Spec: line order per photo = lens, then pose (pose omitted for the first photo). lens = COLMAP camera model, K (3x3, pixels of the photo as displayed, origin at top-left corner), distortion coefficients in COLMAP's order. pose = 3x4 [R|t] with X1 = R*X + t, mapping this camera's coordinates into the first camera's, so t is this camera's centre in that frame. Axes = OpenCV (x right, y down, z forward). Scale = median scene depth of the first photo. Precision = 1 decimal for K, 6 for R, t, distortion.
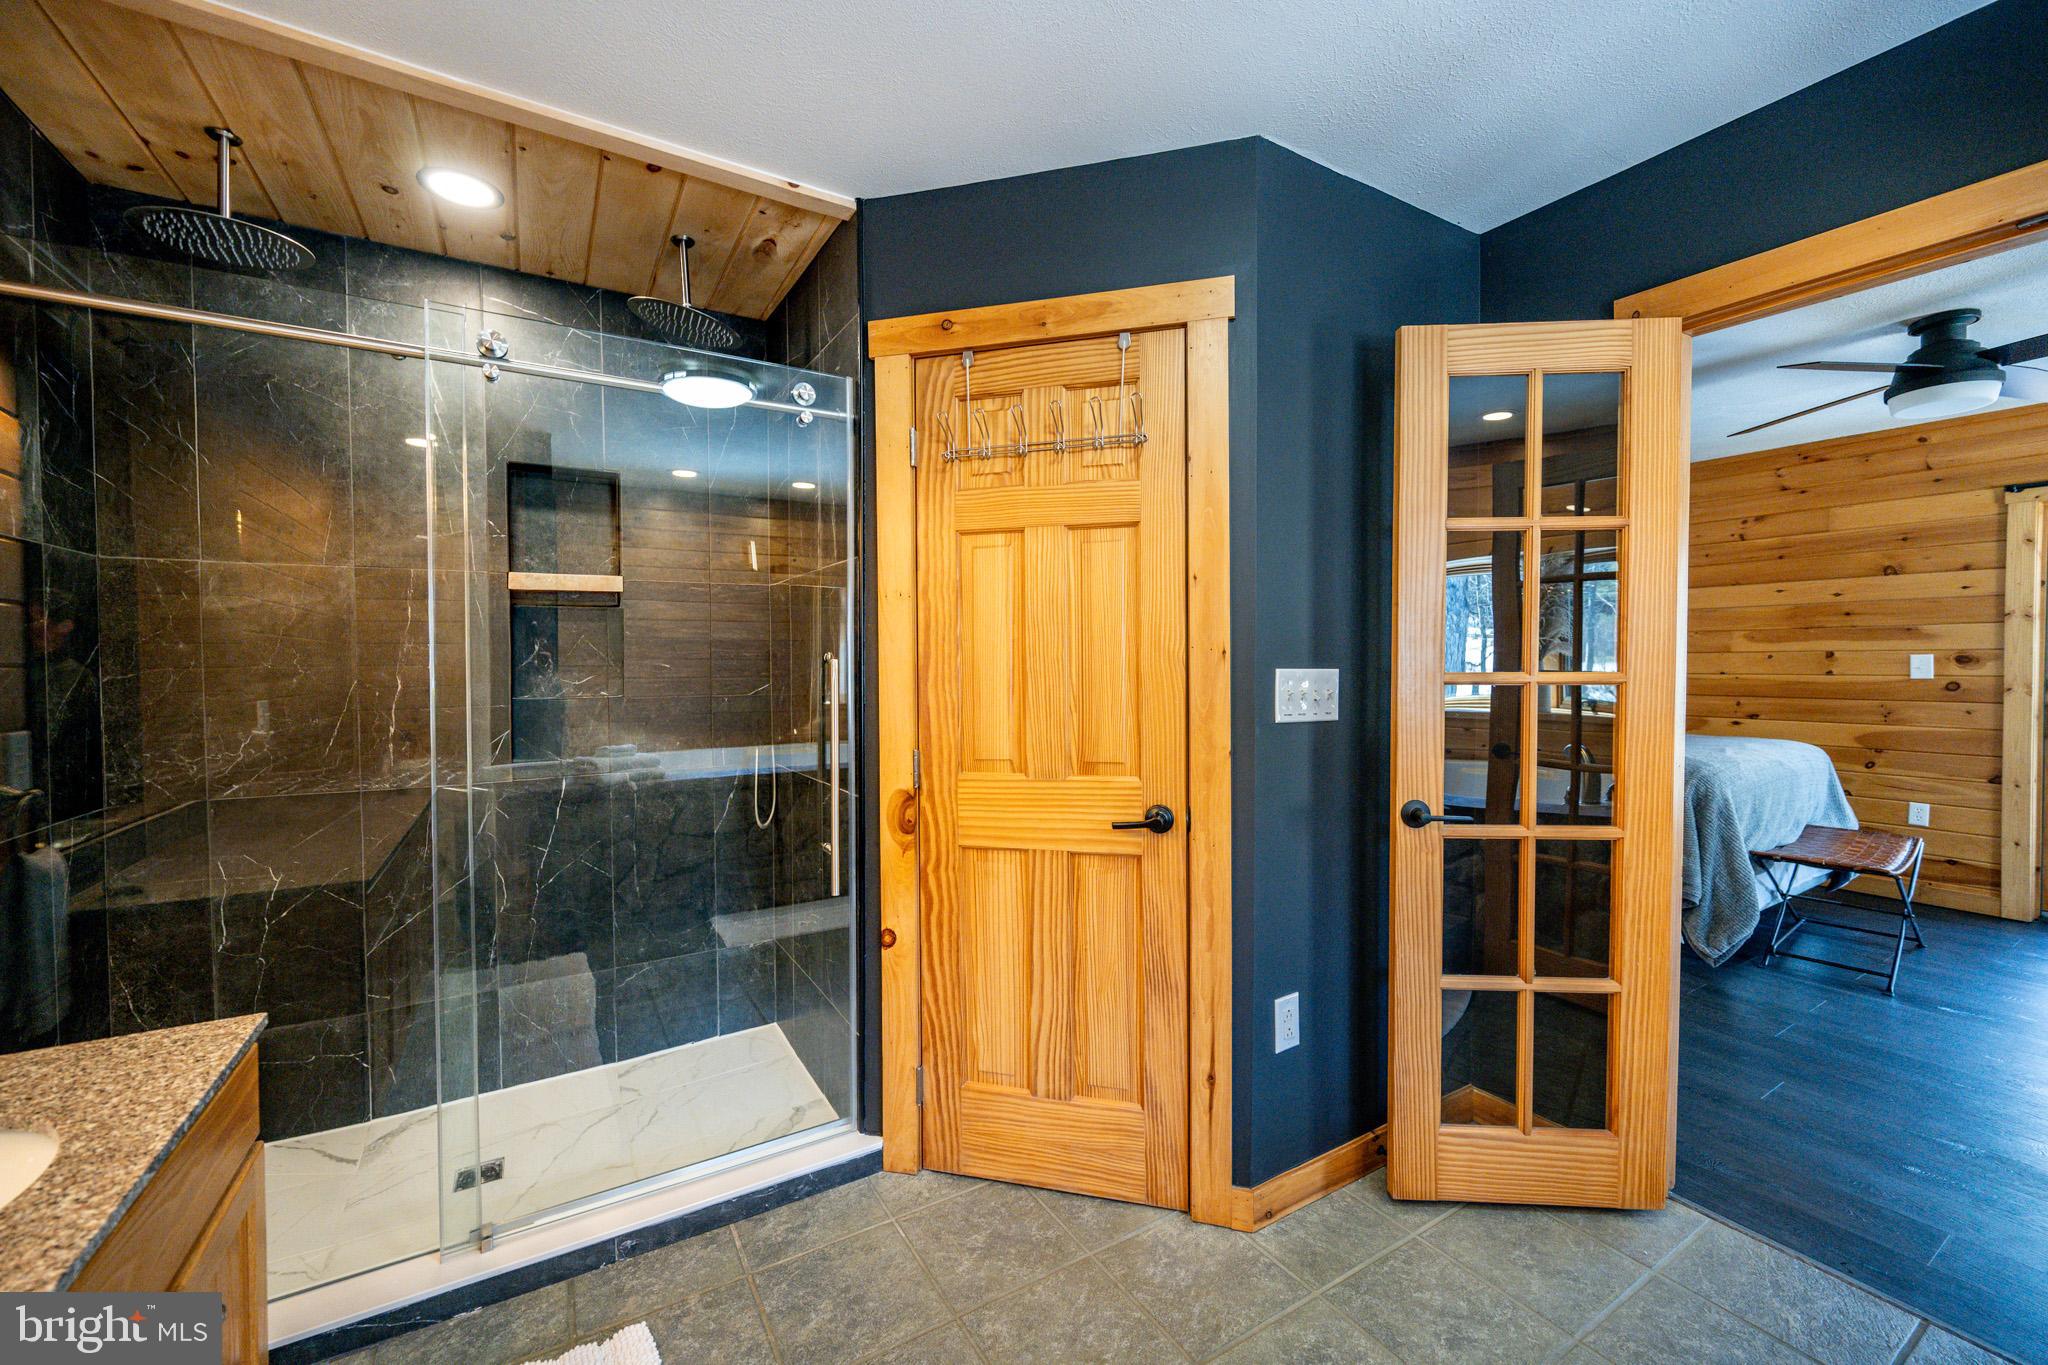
lens RADIAL K [[843.1, 0, 1039.2], [0, 843.1, 682.5], [0, 0, 1]] dist [-0.000532, 0.000345]
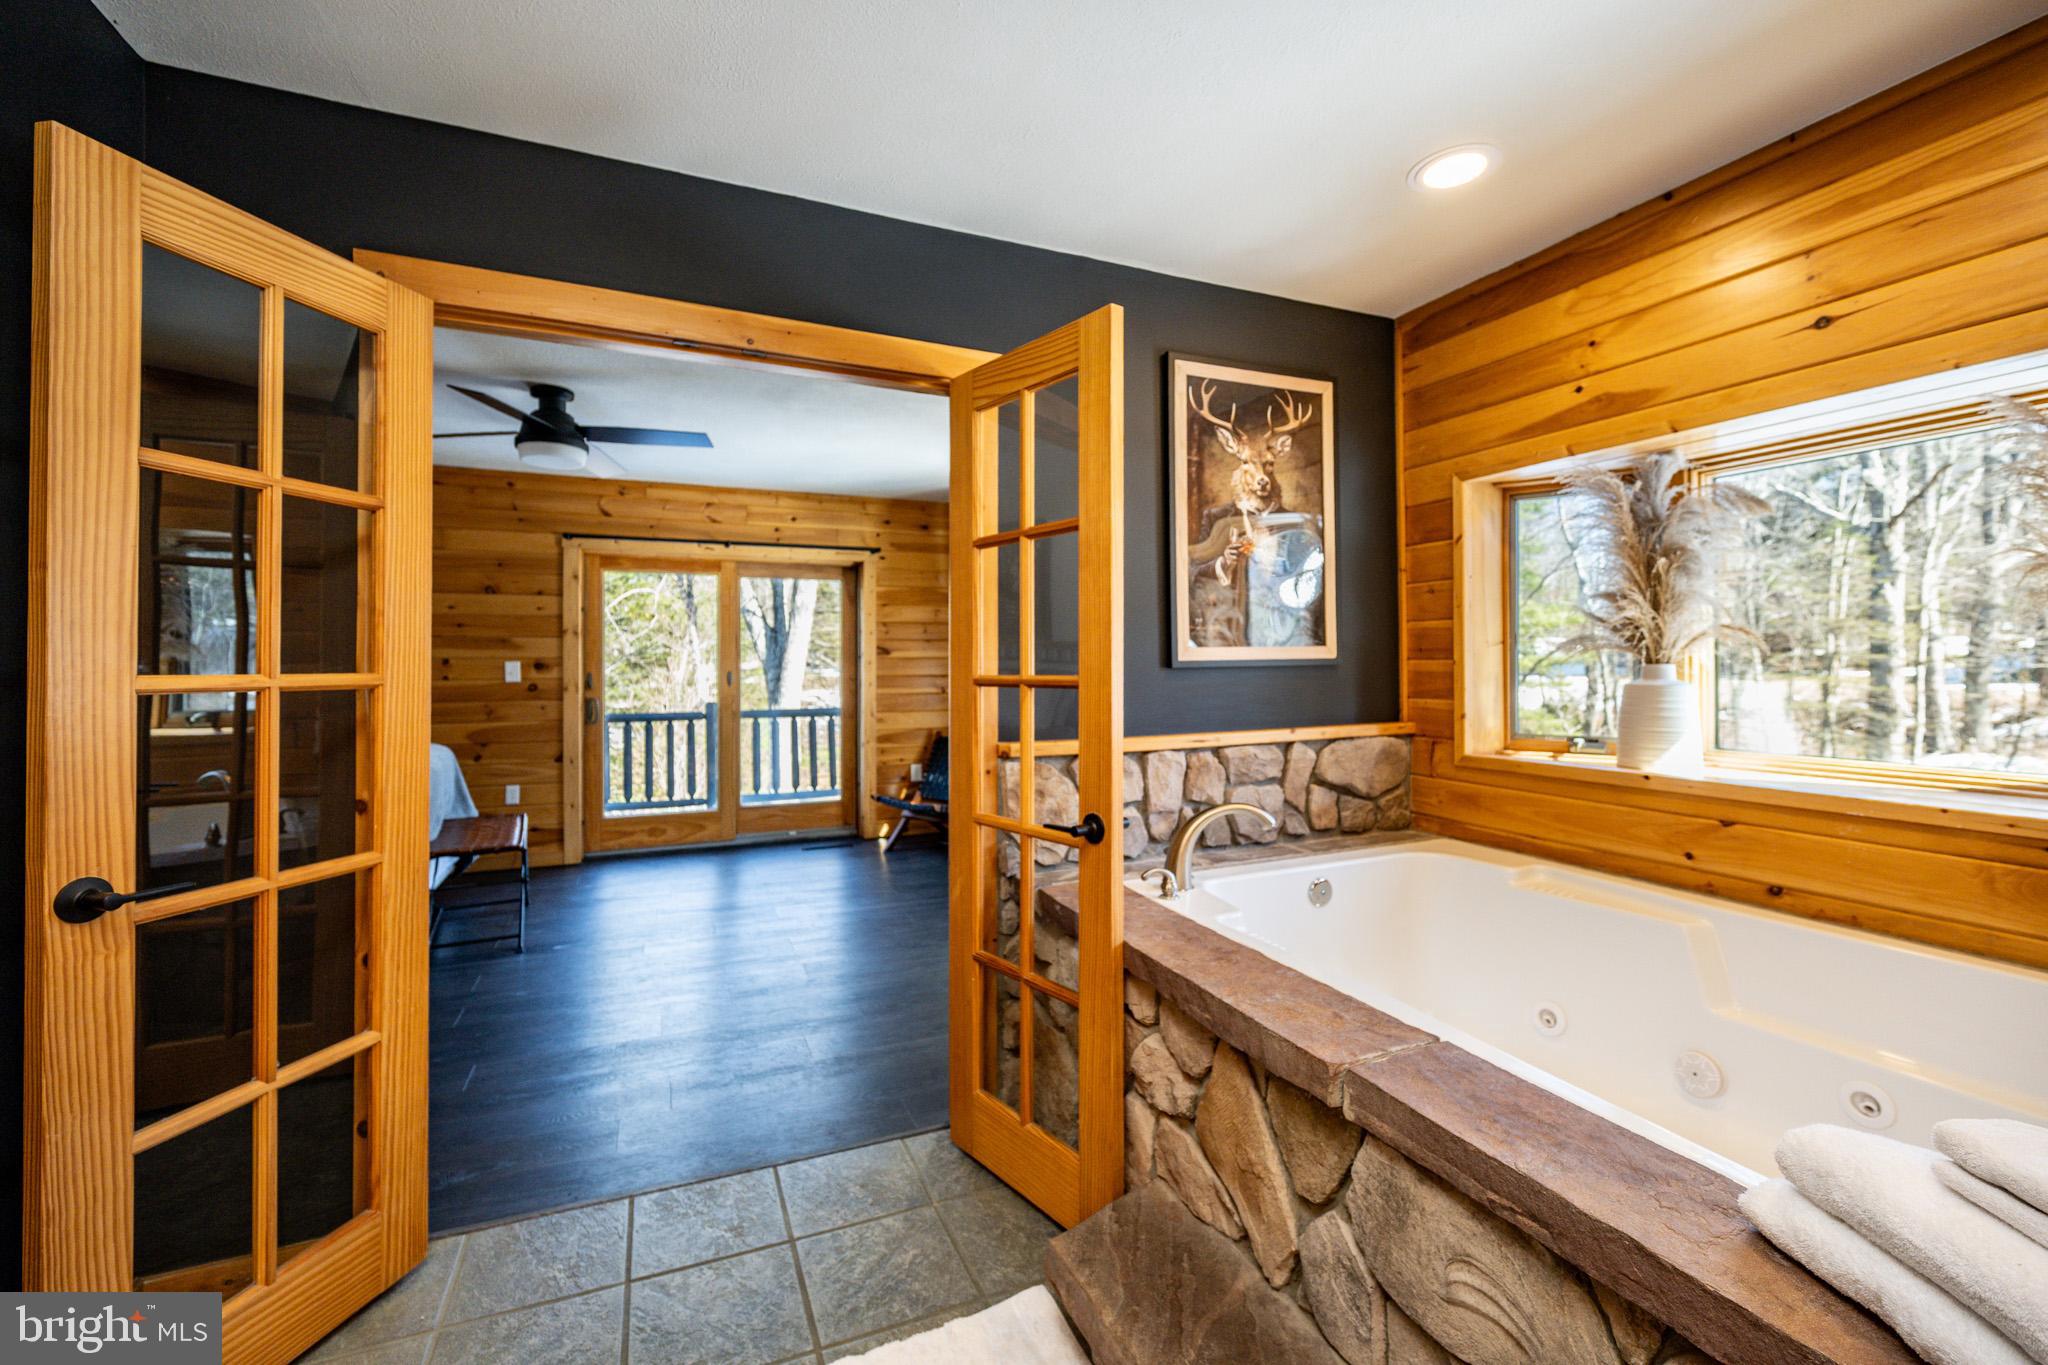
lens RADIAL K [[843.1, 0, 1026.8], [0, 843.1, 661.4], [0, 0, 1]] dist [-0.000532, 0.000345]
pose [[0.137686, 0.008127, 0.990443, -0.057459], [0.029557, 0.999487, -0.012310, 0.003715], [-0.990035, 0.030969, 0.137375, 0.137347]]
